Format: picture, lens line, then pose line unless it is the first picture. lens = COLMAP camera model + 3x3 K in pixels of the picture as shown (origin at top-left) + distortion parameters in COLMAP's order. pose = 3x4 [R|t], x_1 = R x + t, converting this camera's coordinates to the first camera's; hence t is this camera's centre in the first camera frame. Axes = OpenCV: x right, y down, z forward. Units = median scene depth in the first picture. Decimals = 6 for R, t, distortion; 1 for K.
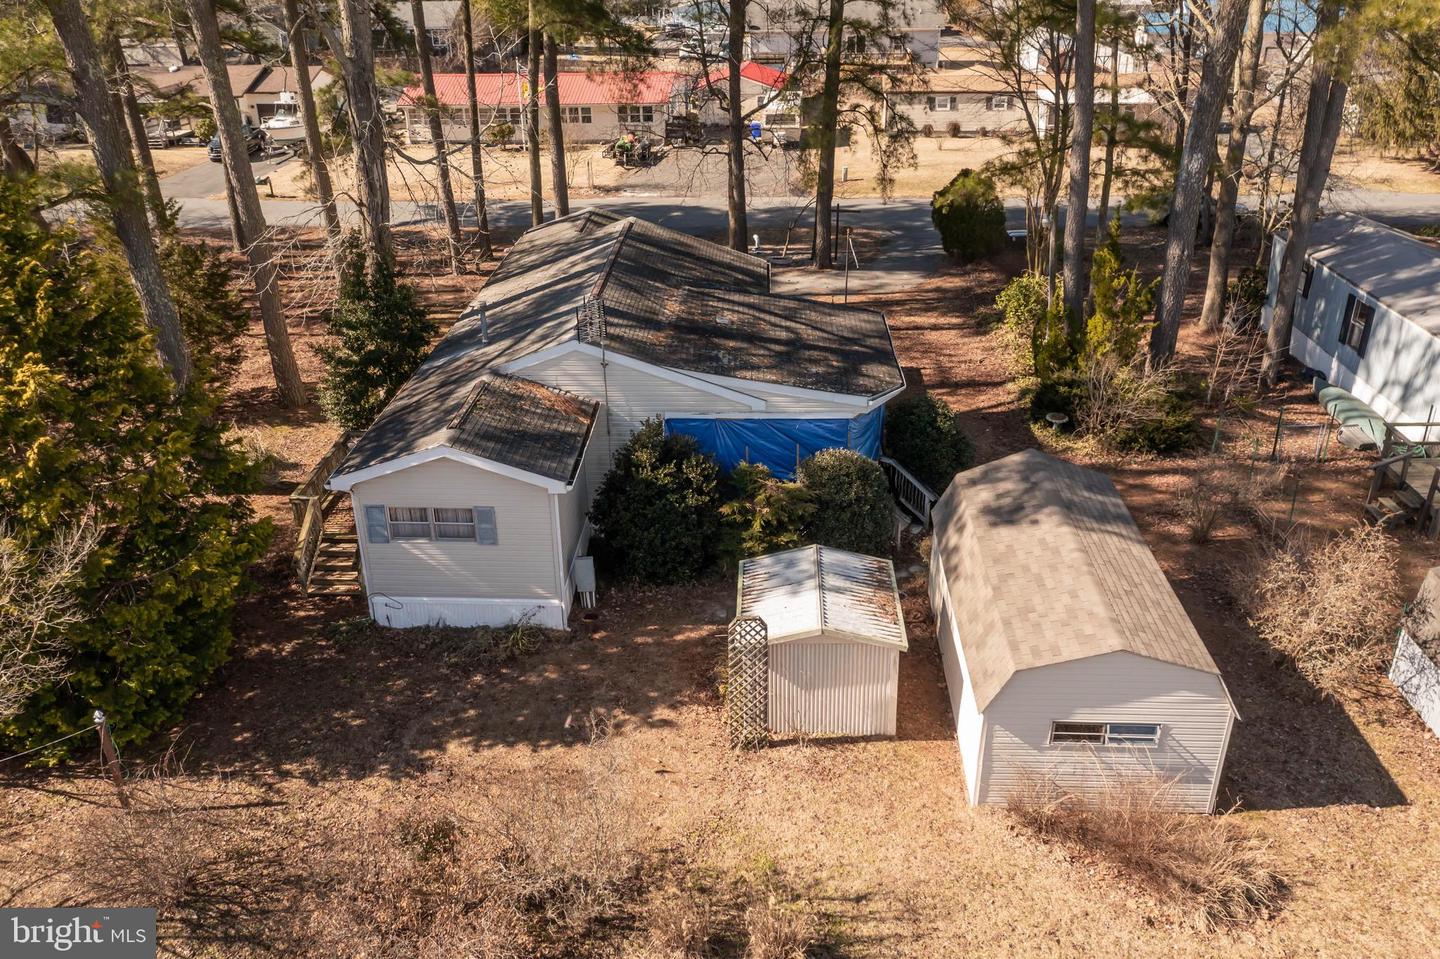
lens RADIAL K [[1142.0, 0, 746.5], [0, 1142.0, 387.8], [0, 0, 1]] dist [-0.012534, -0.005620]
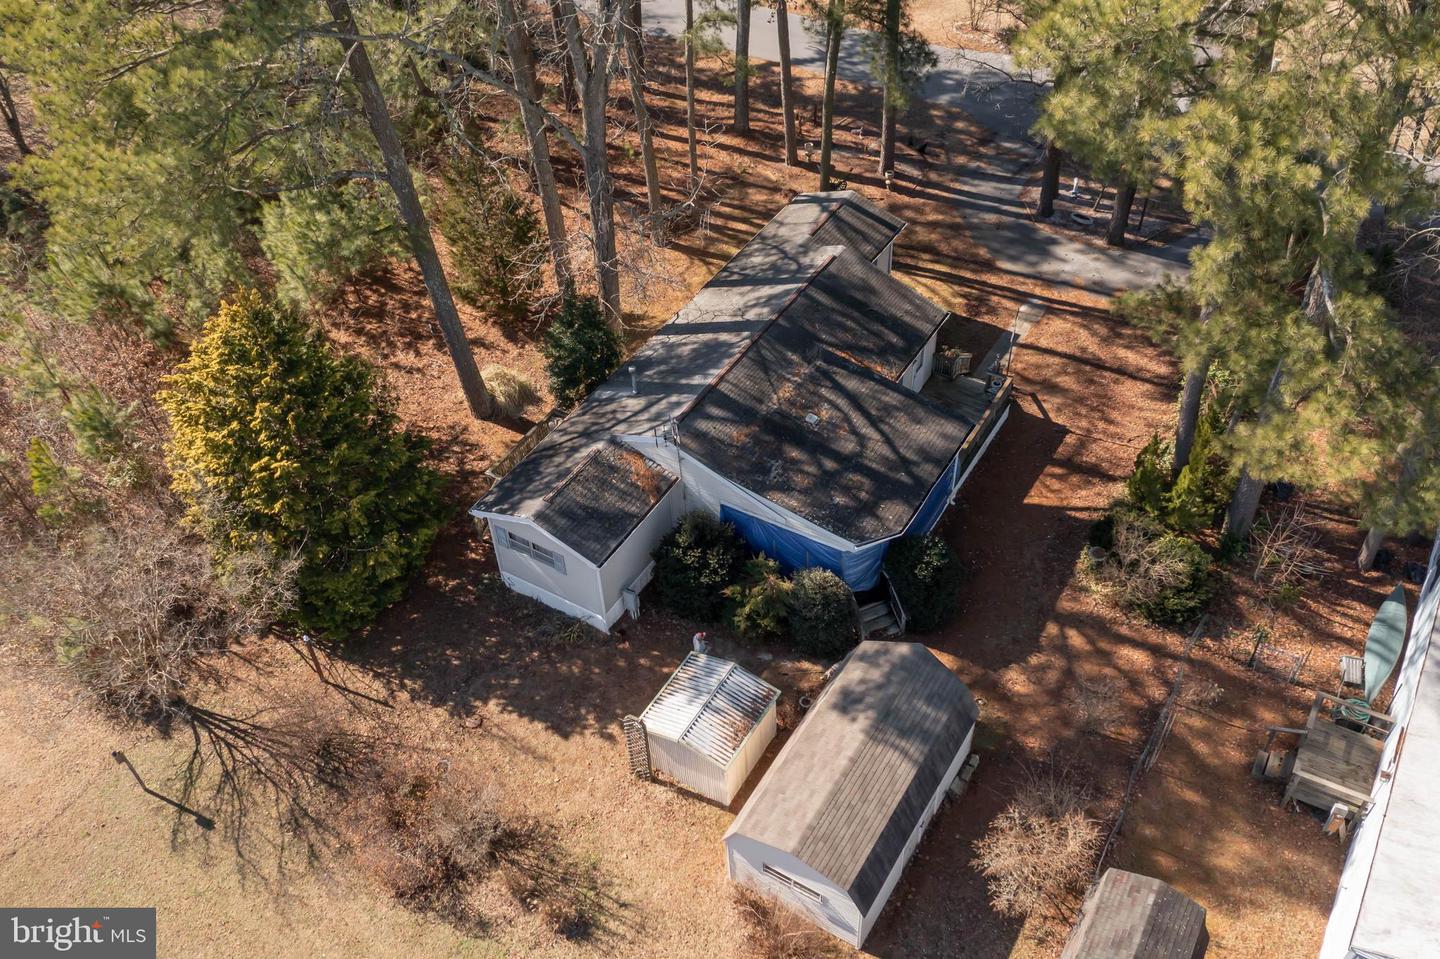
lens RADIAL K [[1142.0, 0, 725.4], [0, 1142.0, 482.5], [0, 0, 1]] dist [-0.012534, -0.005620]
pose [[0.889323, 0.310918, -0.335312, 0.401474], [-0.183199, 0.914109, 0.361723, -0.514172], [0.418978, -0.260260, 0.869898, -0.176838]]
